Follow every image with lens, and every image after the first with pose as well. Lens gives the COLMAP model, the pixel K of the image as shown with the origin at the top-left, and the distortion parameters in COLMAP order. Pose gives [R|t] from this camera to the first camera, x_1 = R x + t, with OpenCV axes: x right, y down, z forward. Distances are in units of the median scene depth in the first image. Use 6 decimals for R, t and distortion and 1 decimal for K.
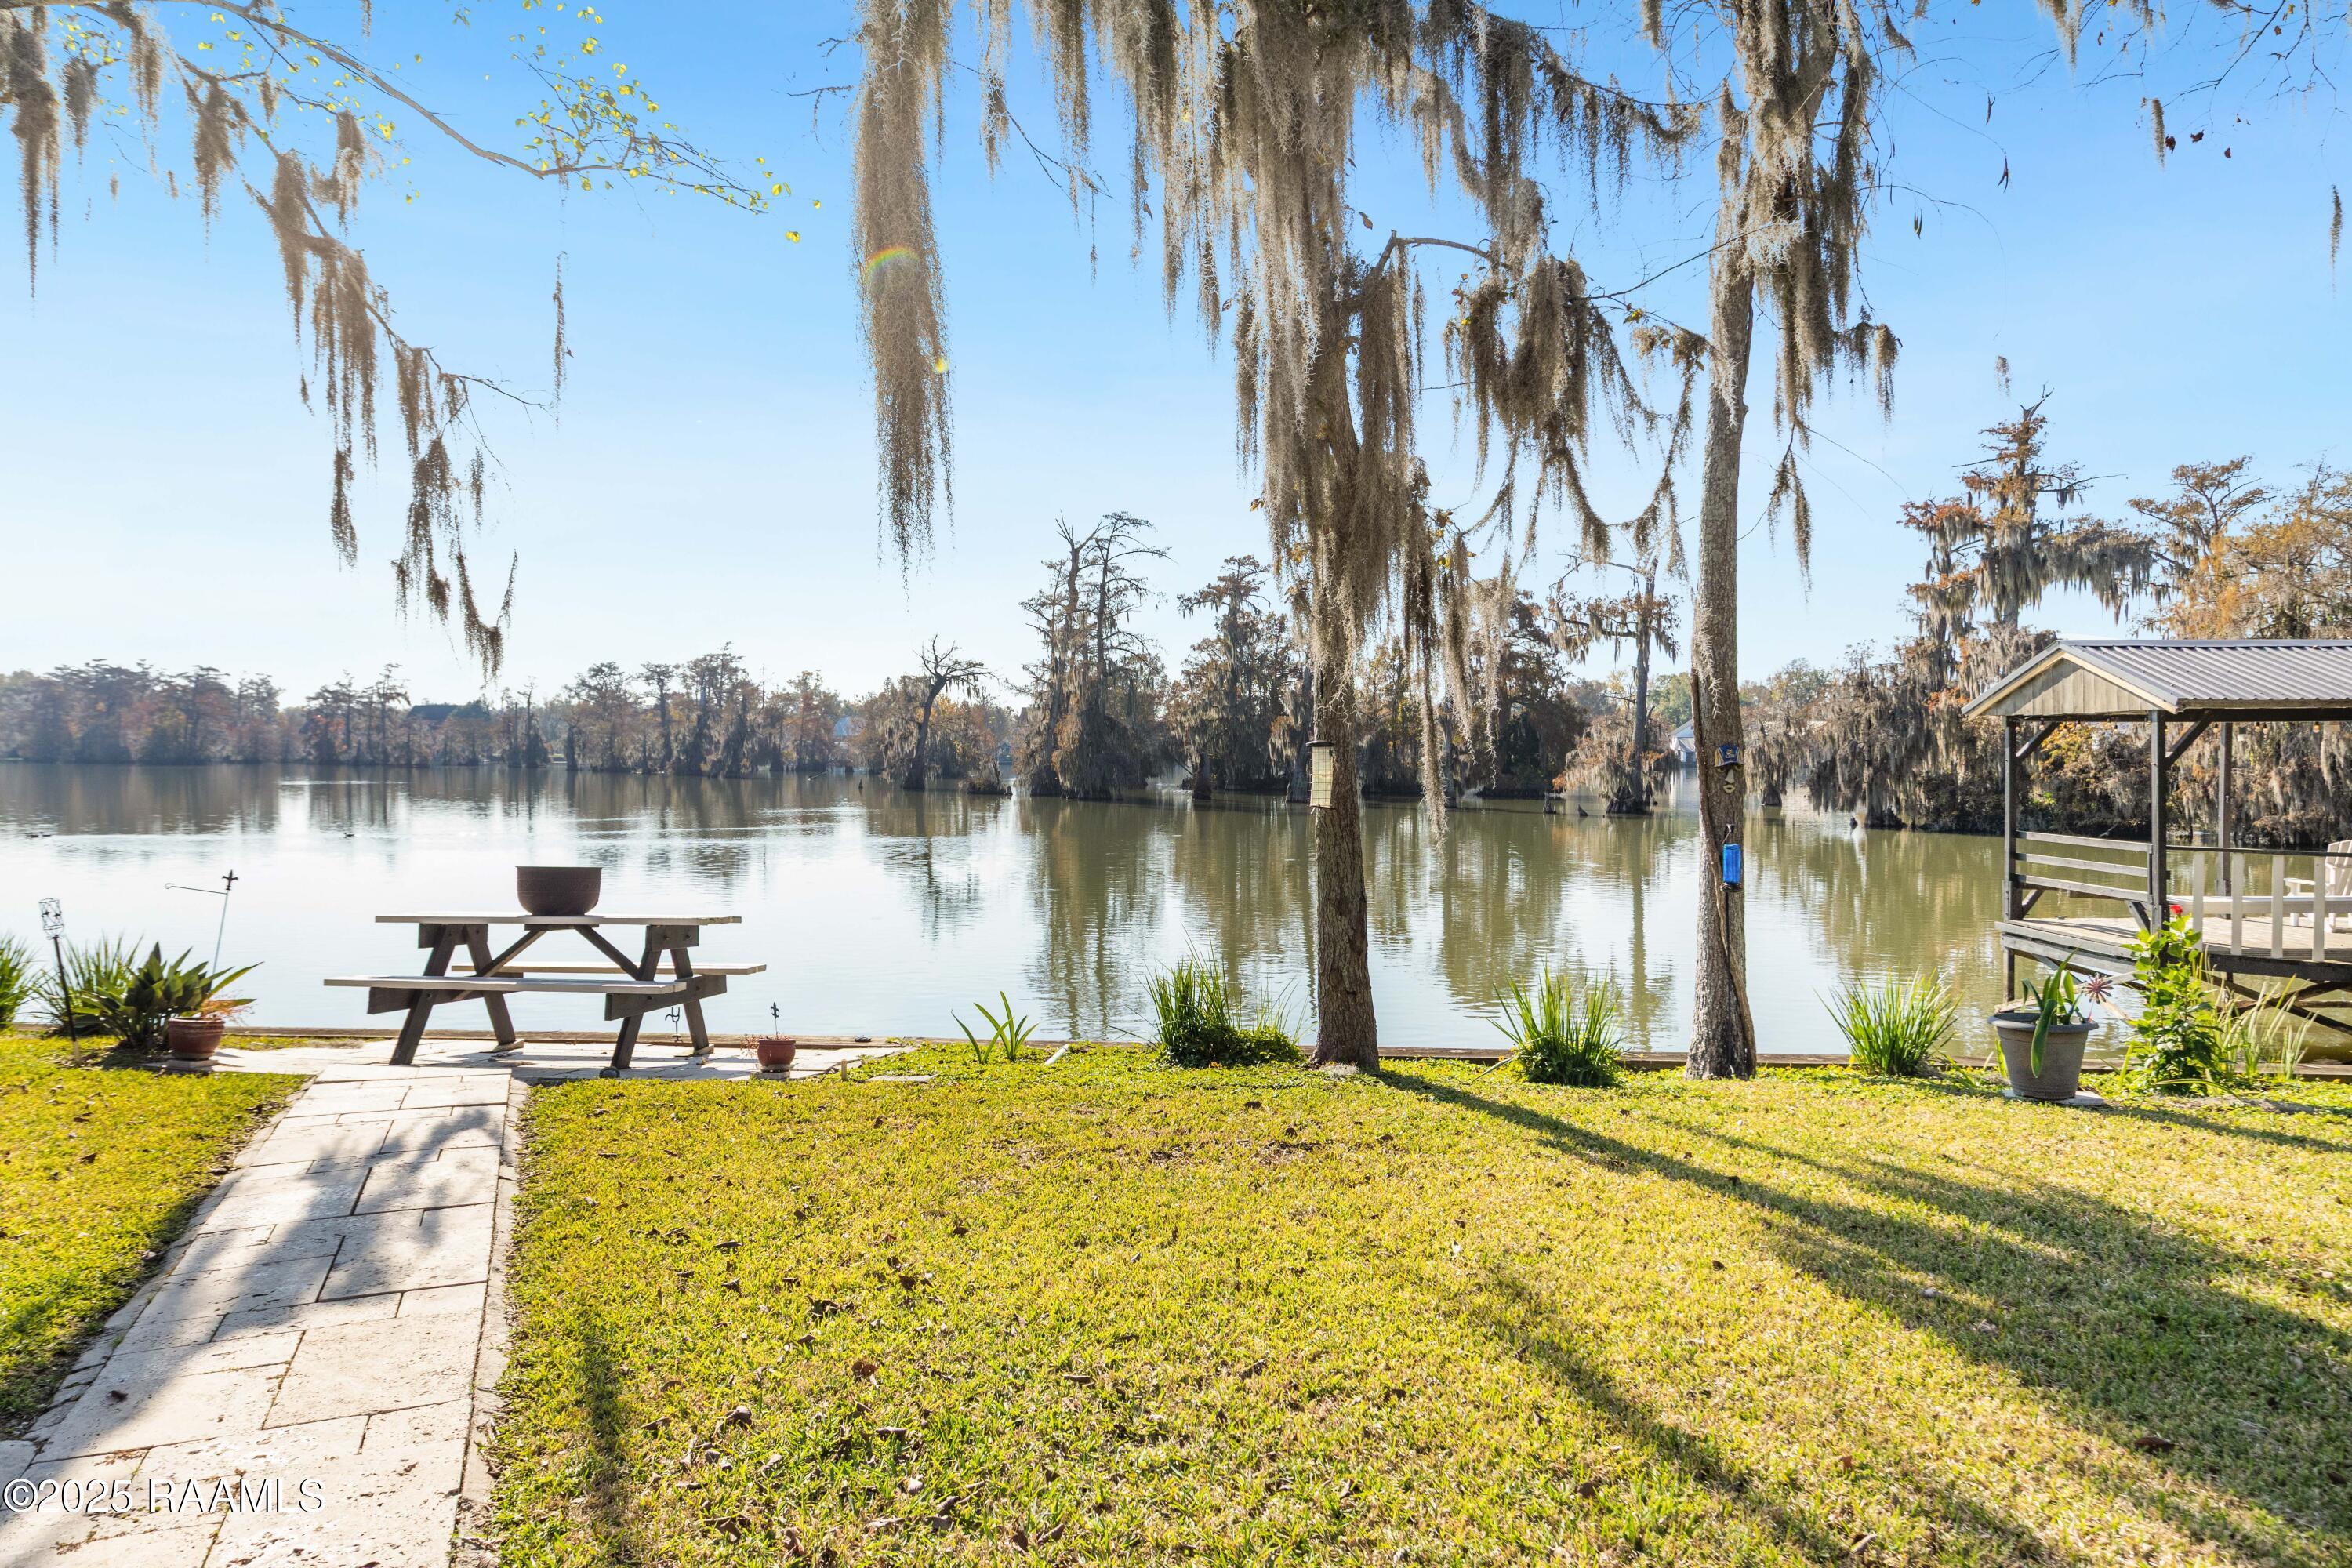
lens RADIAL K [[1541.5, 0, 1174.2], [0, 1541.5, 781.0], [0, 0, 1]] dist [0.012094, -0.000661]
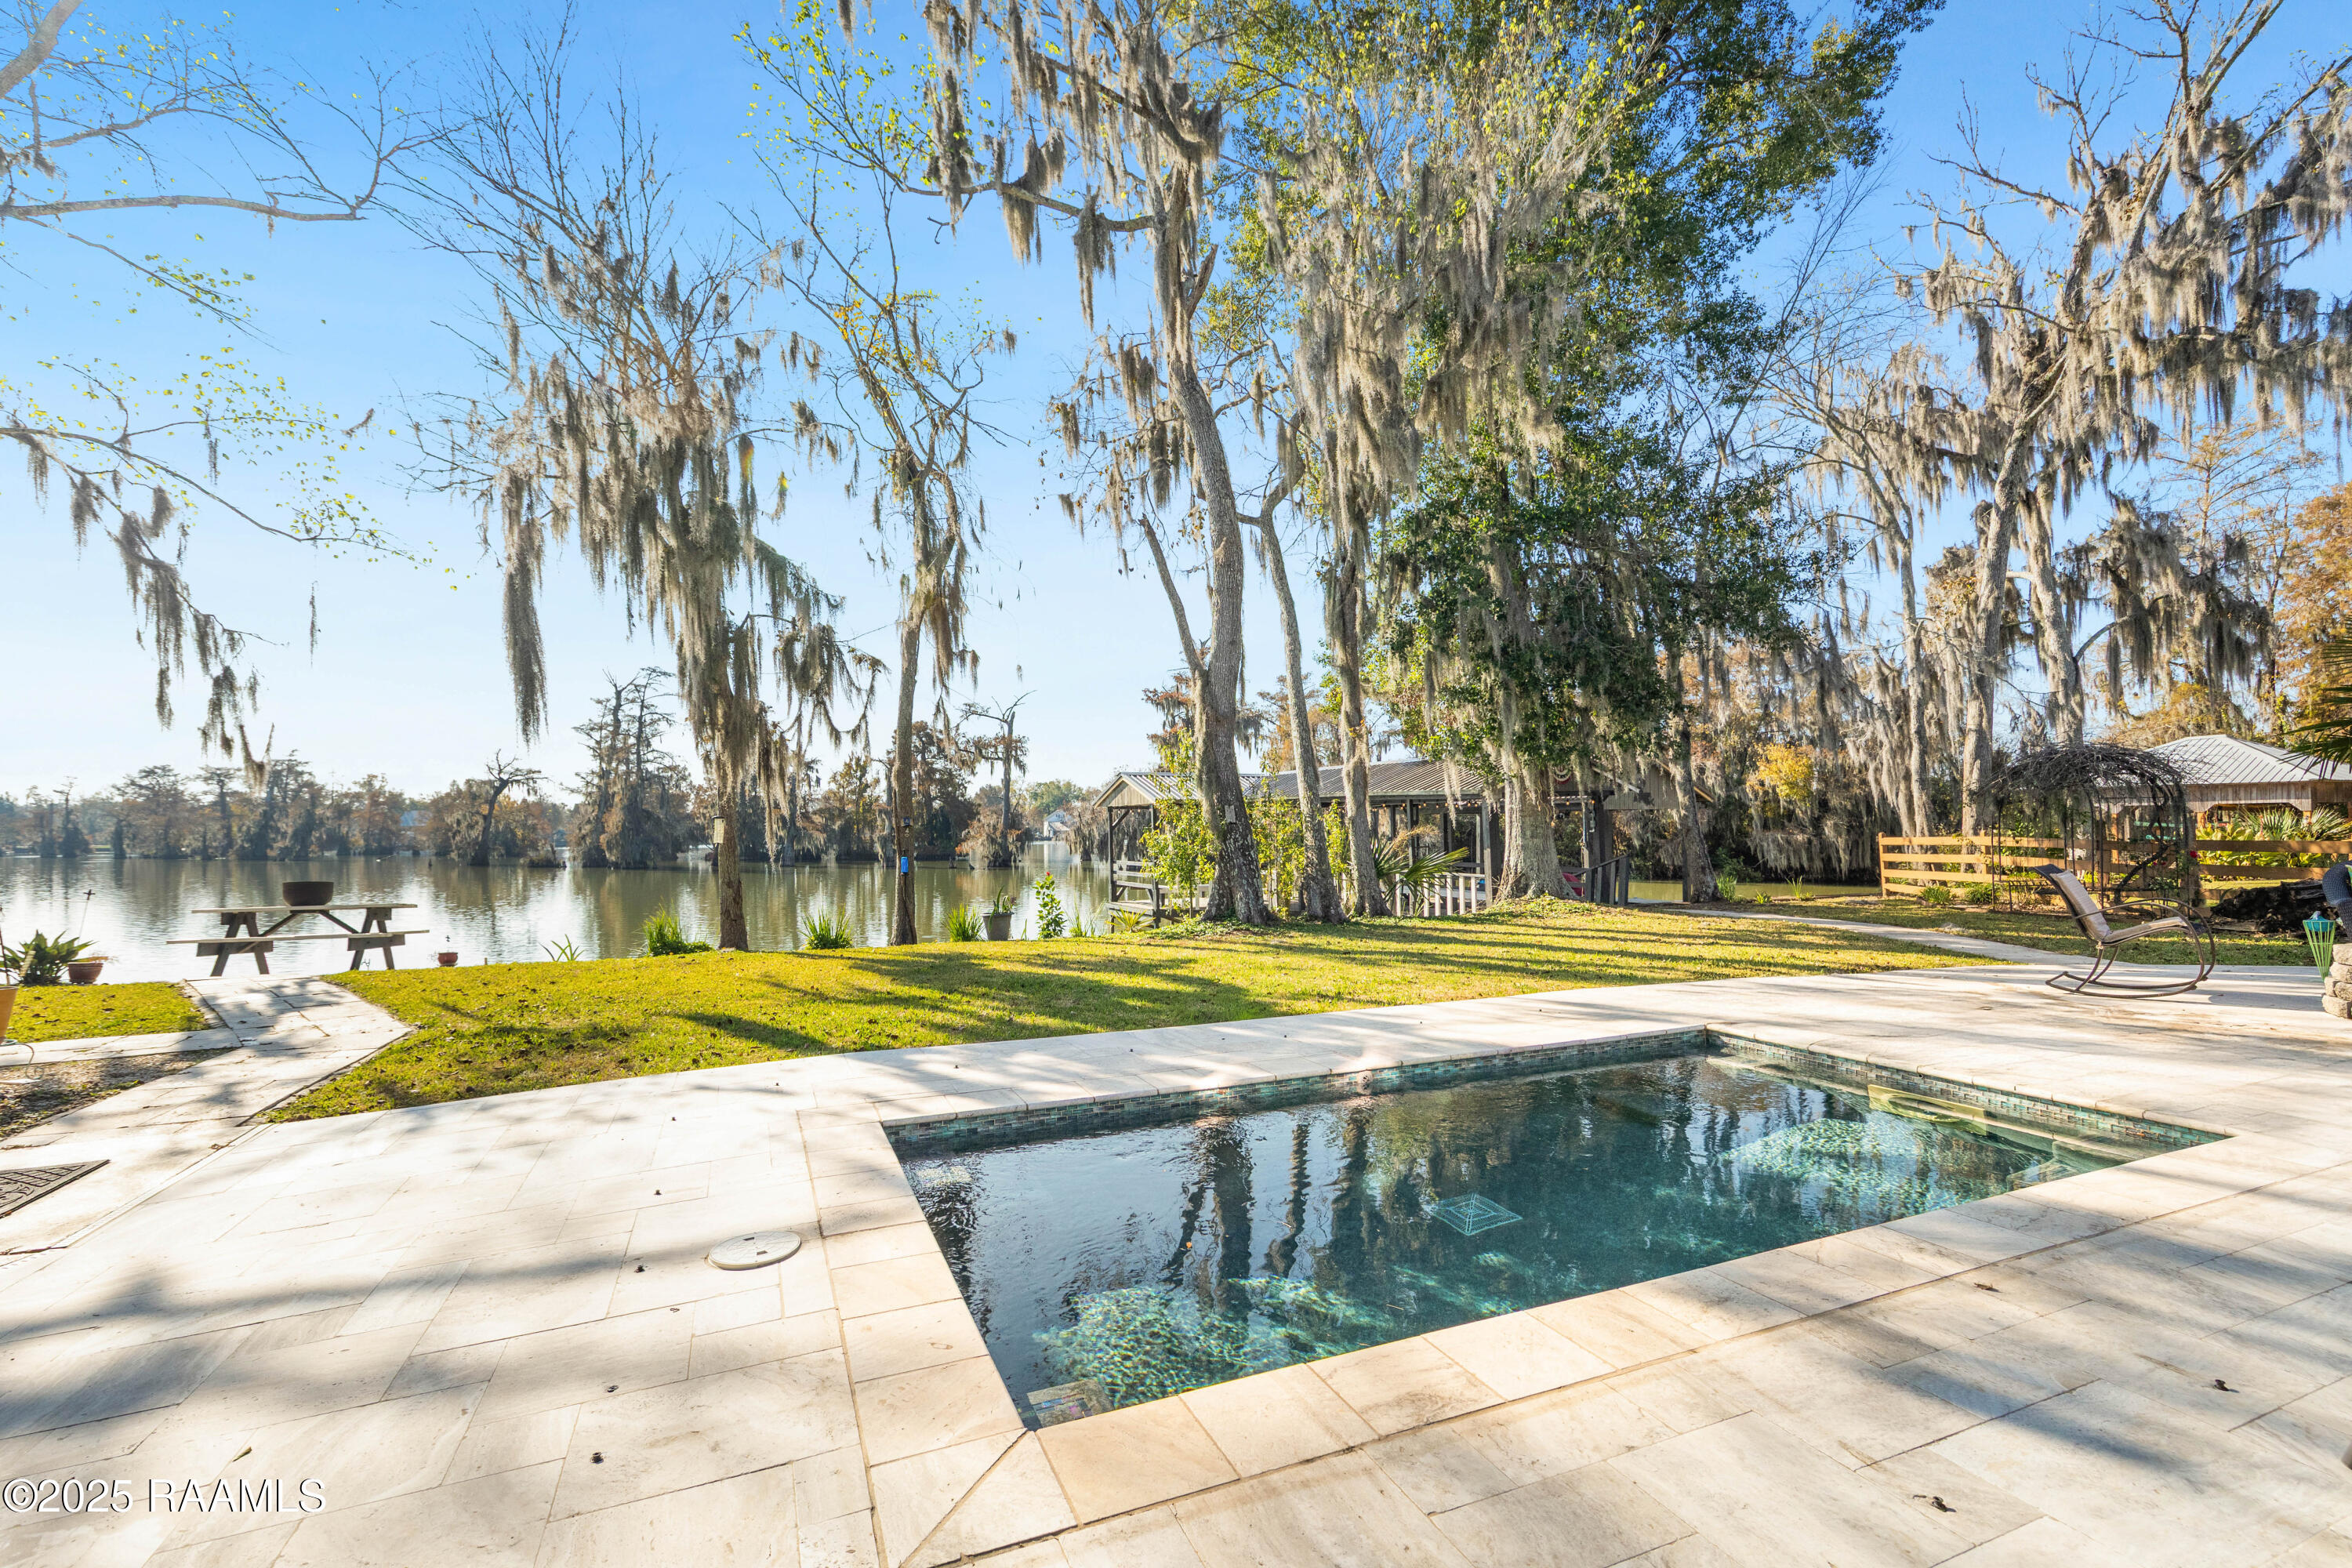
lens RADIAL K [[1018.8, 0, 1172.2], [0, 1018.8, 809.3], [0, 0, 1]] dist [0.007556, -0.000480]
pose [[0.908498, -0.003181, 0.417877, 0.011308], [0.020630, 0.999093, -0.037247, 0.005746], [-0.417380, 0.042460, 0.907740, -0.116598]]
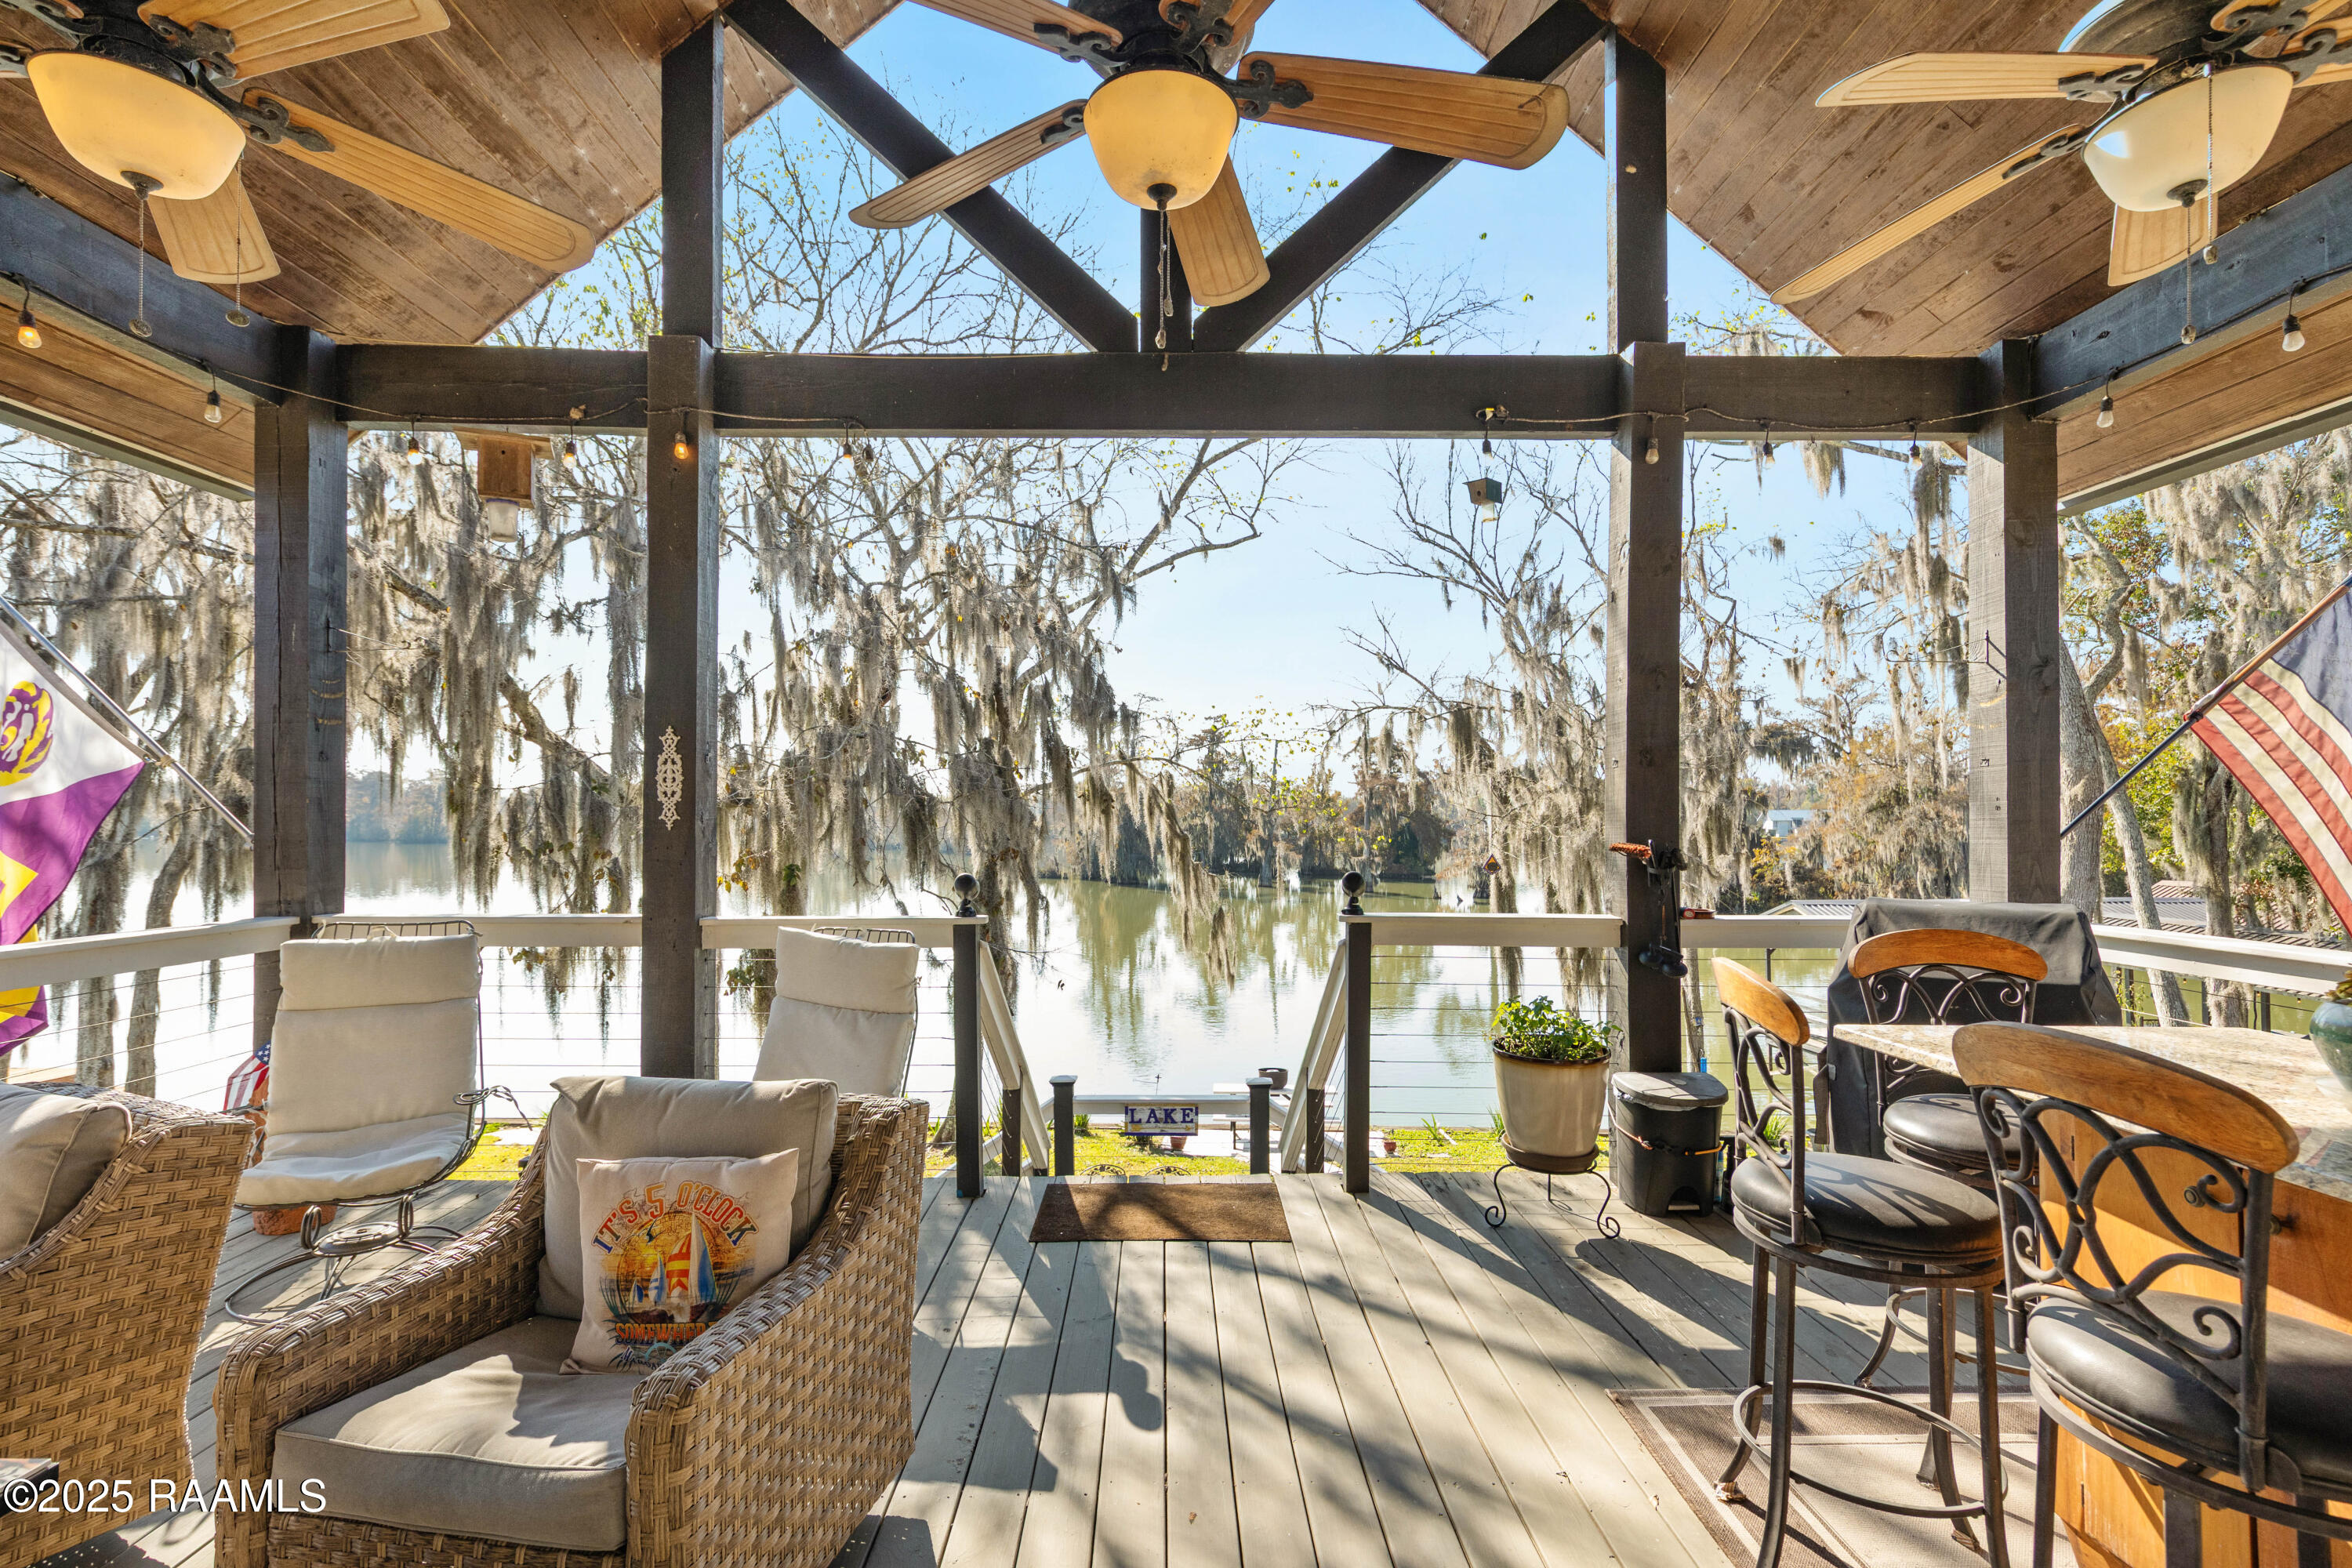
lens RADIAL K [[1104.5, 0, 1176.5], [0, 1104.5, 802.2], [0, 0, 1]] dist [0.006228, 0.000482]
pose [[0.998900, -0.001401, 0.046878, -0.112645], [0.003084, 0.999353, -0.035846, -0.060009], [-0.046798, 0.035952, 0.998257, -0.156486]]
